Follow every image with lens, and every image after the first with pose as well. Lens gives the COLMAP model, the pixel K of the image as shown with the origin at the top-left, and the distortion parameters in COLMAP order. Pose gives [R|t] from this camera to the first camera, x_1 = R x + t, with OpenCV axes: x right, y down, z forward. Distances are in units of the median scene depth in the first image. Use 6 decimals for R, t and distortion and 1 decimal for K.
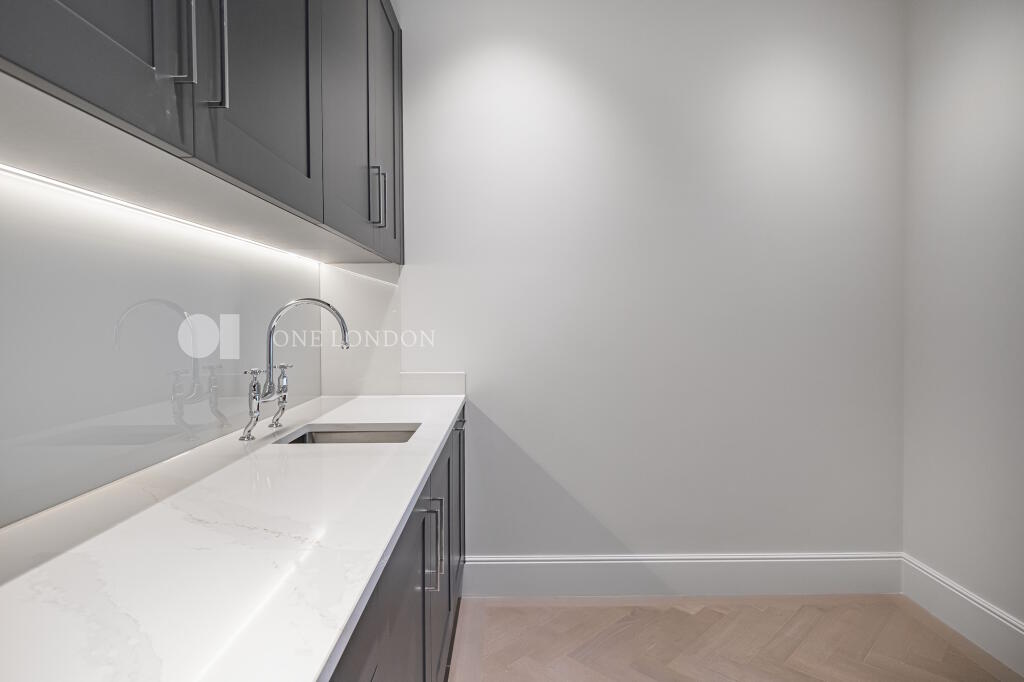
lens RADIAL K [[577.0, 0, 504.6], [0, 577.0, 320.6], [0, 0, 1]] dist [-0.014911, -0.001821]
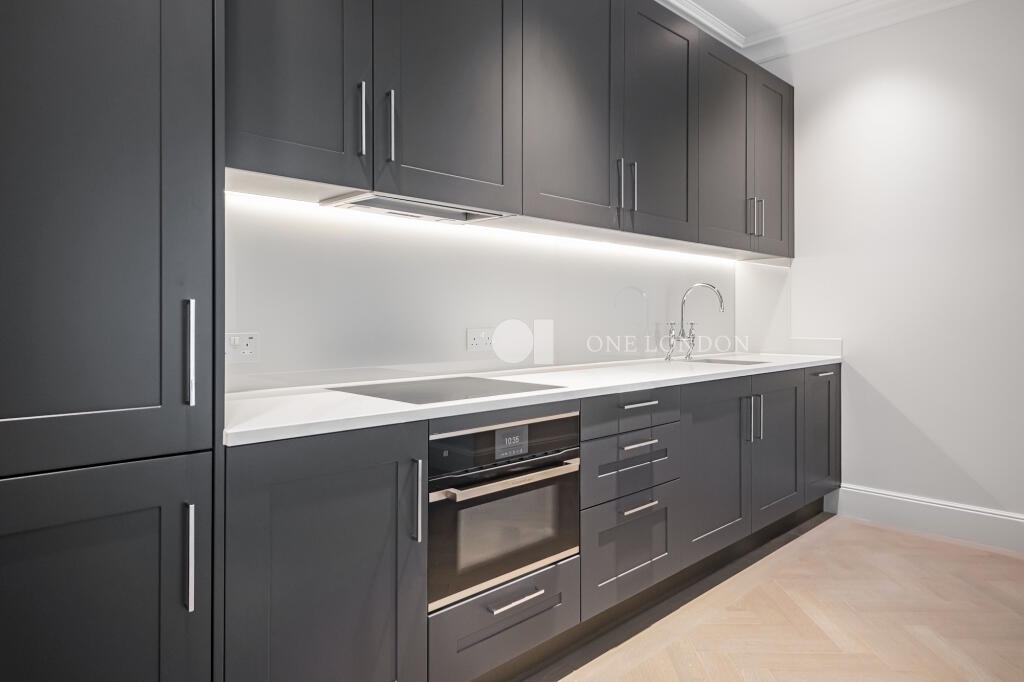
lens RADIAL K [[629.0, 0, 505.1], [0, 629.0, 321.2], [0, 0, 1]] dist [0.000015, 0.000527]
pose [[0.692298, 0.010300, -0.721538, 0.553643], [-0.007486, 0.999947, 0.007091, 0.059491], [0.721572, 0.000493, 0.692339, -0.670280]]
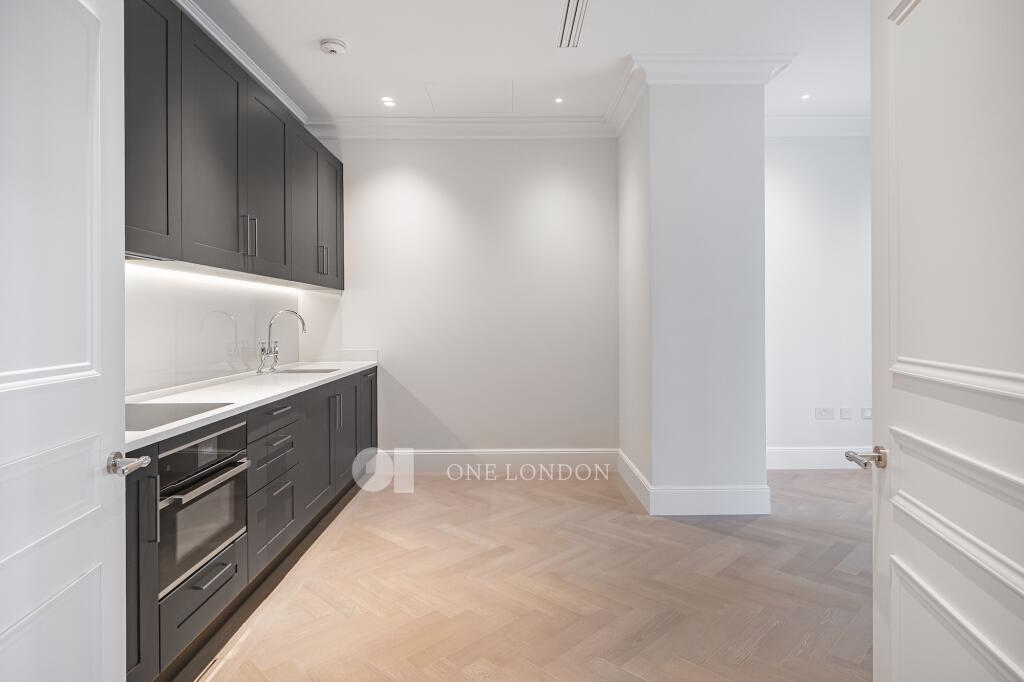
lens RADIAL K [[577.0, 0, 516.7], [0, 577.0, 321.0], [0, 0, 1]] dist [-0.014911, -0.001821]
pose [[0.999859, 0.001844, 0.016669, 0.447357], [-0.001816, 0.999997, -0.001677, 0.003731], [-0.016672, 0.001647, 0.999860, -1.090001]]
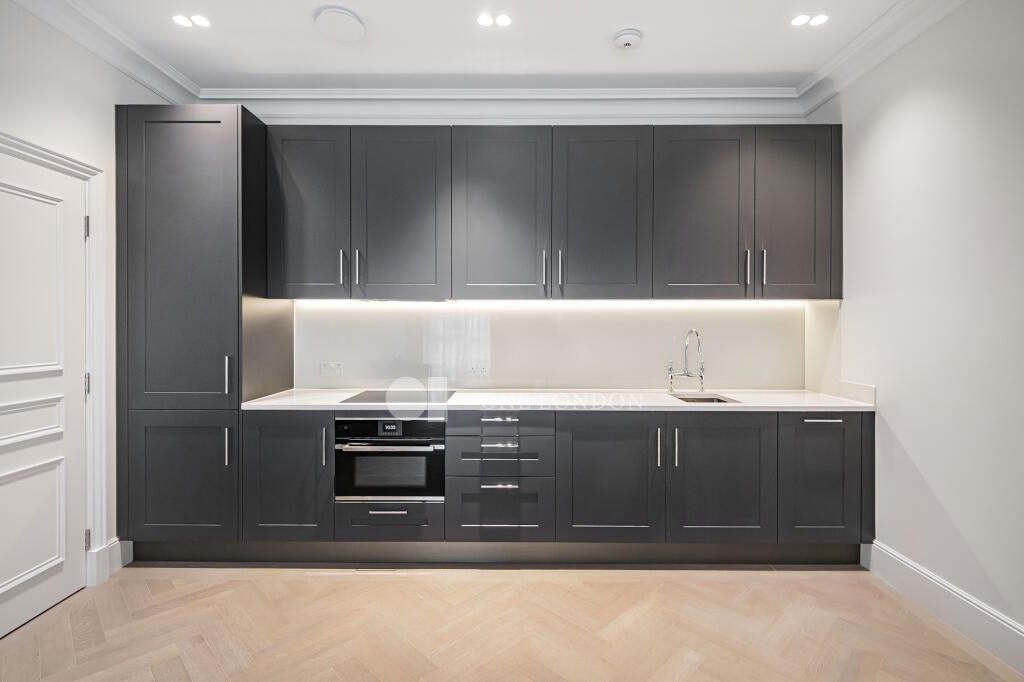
lens RADIAL K [[492.9, 0, 510.1], [0, 492.9, 330.9], [0, 0, 1]] dist [-0.002556, -0.001818]
pose [[-0.011835, 0.015045, -0.999817, 1.261655], [-0.004128, 0.999878, 0.015095, -0.049679], [0.999921, 0.004306, -0.011771, 0.326483]]
